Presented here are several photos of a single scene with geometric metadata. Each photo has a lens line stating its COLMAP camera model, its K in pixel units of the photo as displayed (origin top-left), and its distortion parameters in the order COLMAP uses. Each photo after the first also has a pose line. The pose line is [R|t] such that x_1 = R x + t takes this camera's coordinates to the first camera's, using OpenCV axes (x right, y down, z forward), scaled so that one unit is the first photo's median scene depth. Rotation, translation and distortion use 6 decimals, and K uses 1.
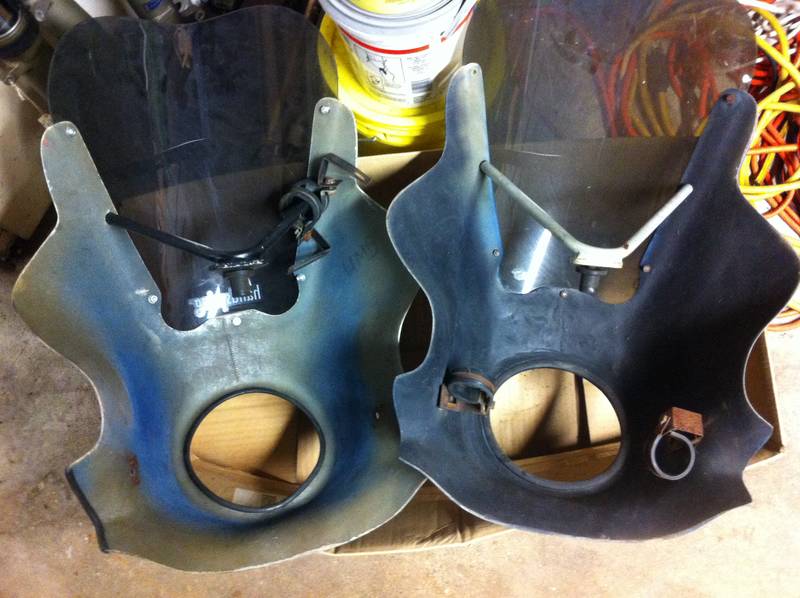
lens RADIAL K [[817.2, 0, 401.4], [0, 817.2, 296.6], [0, 0, 1]] dist [-0.002165, 0.000000]
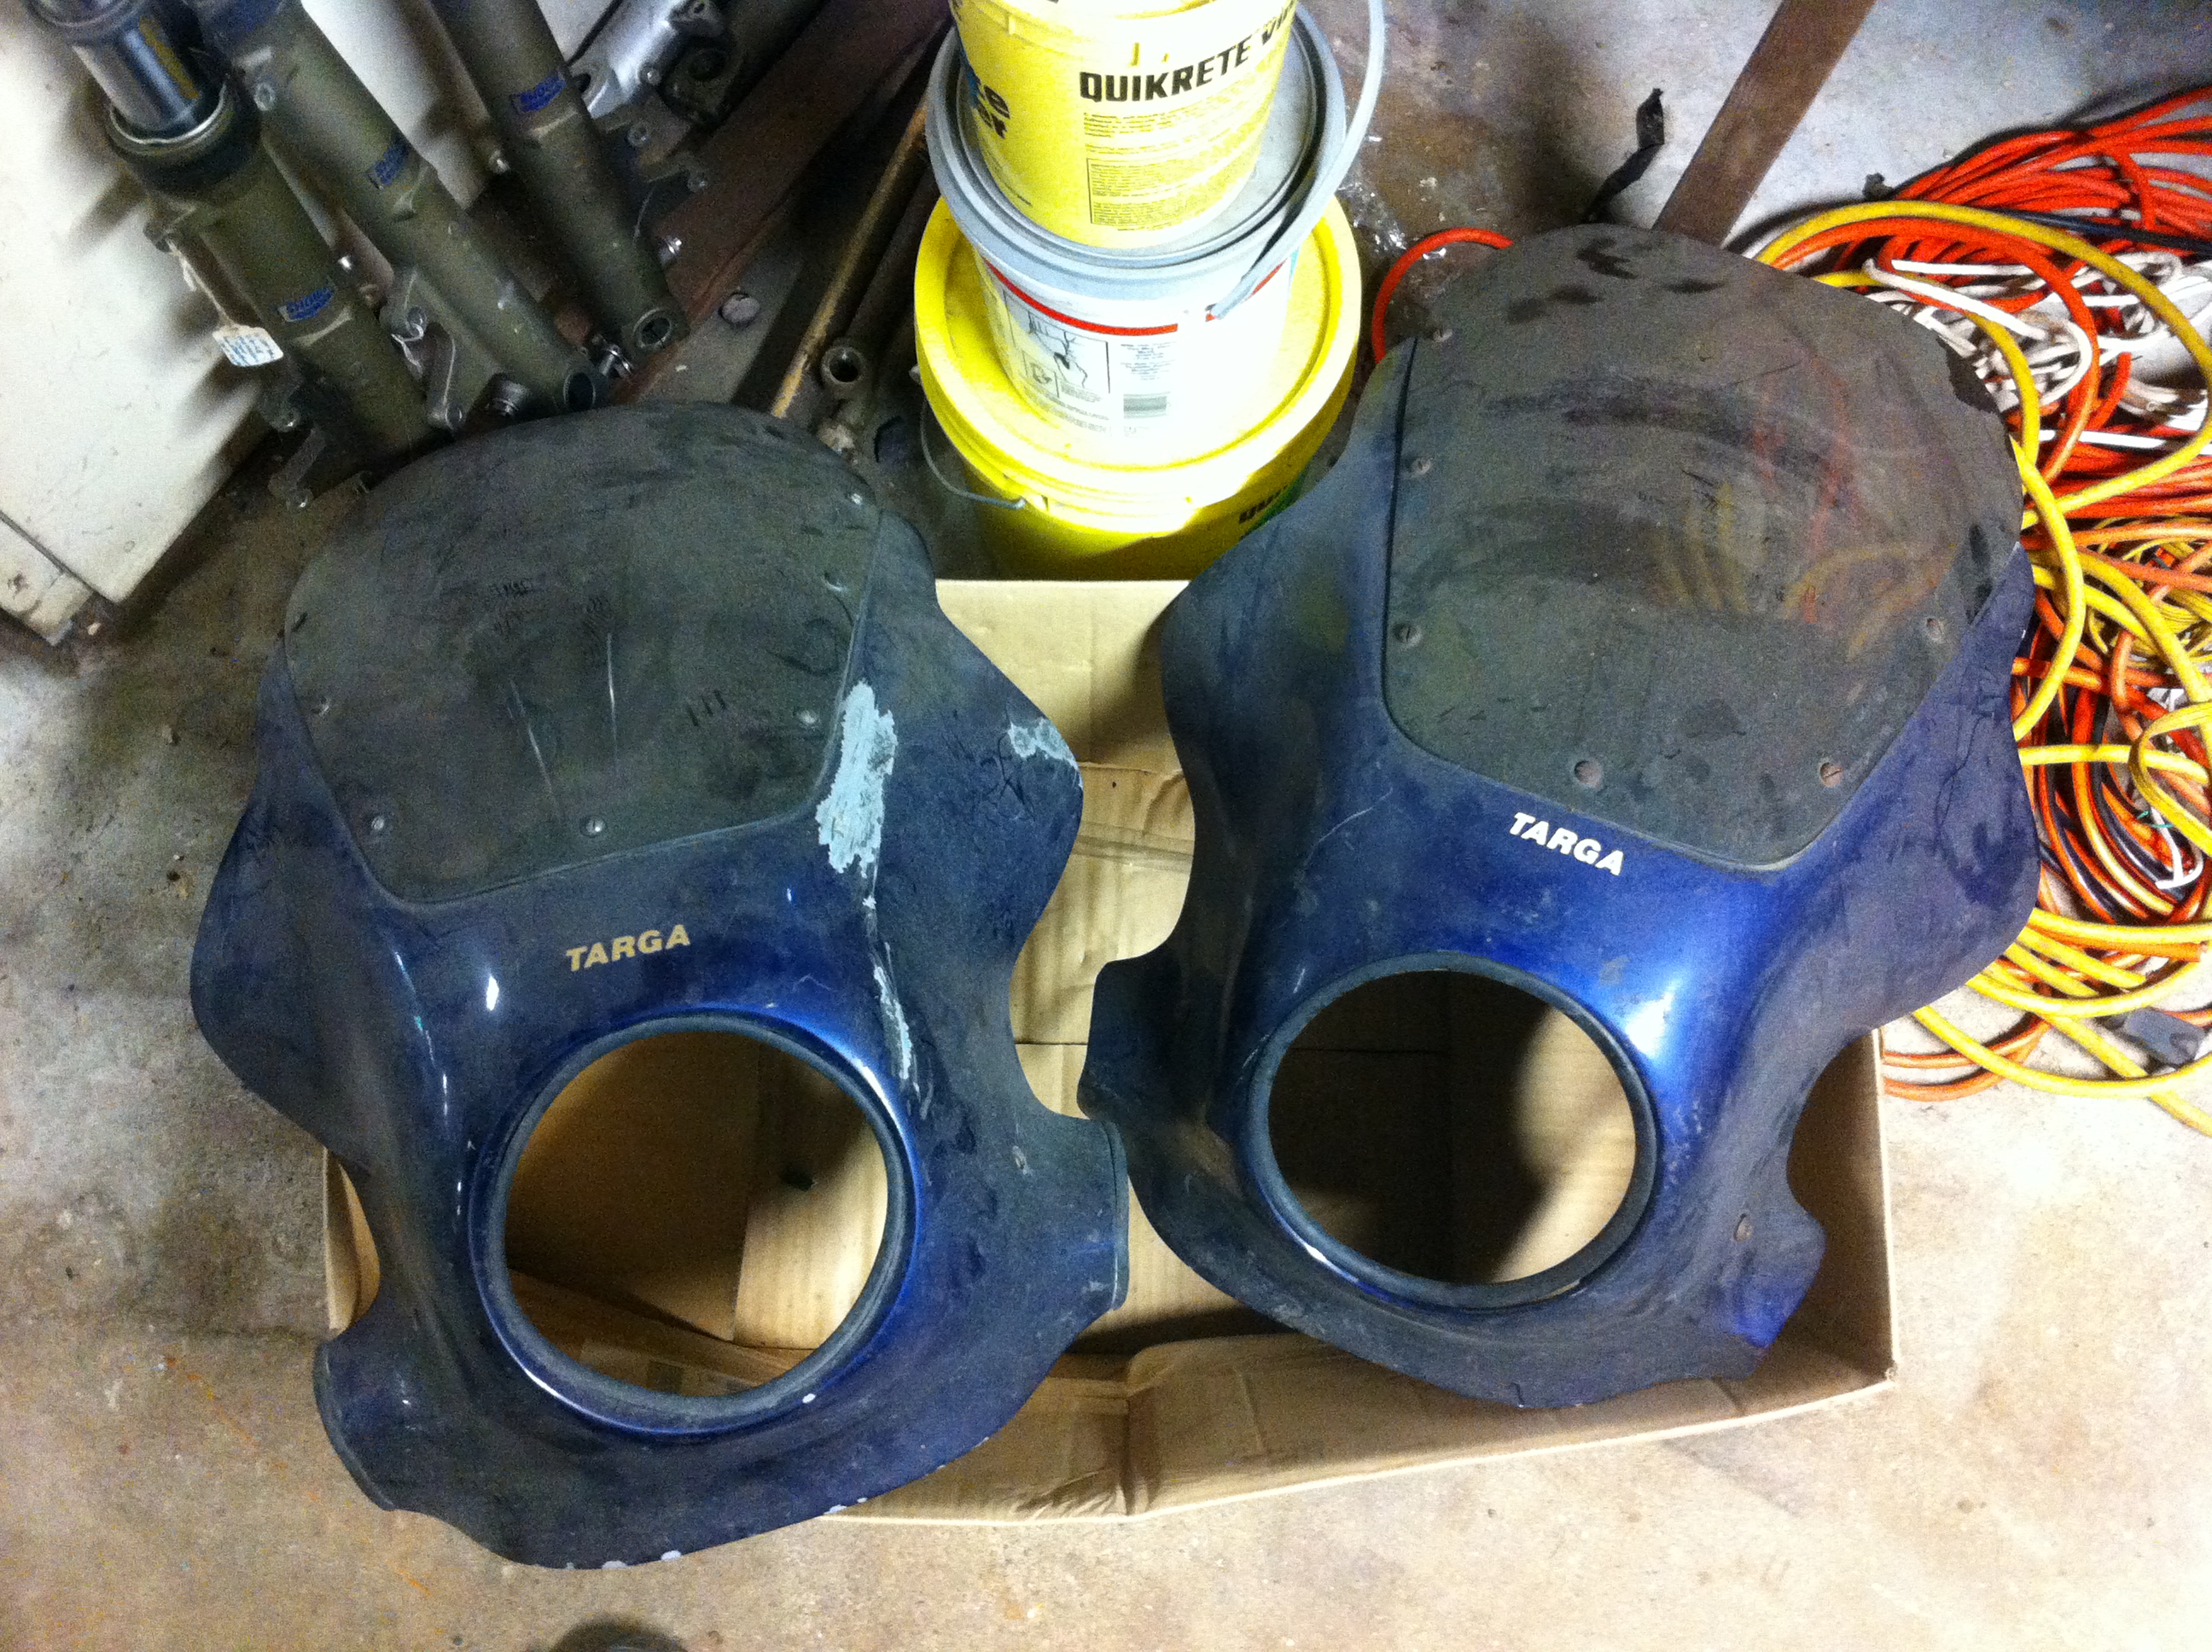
lens RADIAL K [[2259.3, 0, 1102.4], [0, 2259.3, 833.7], [0, 0, 1]] dist [-0.002165, 0.000000]
pose [[0.988710, 0.146192, 0.032858, -0.003860], [-0.145970, 0.989247, -0.009073, -0.021010], [-0.033831, 0.004175, 0.999419, -0.133305]]
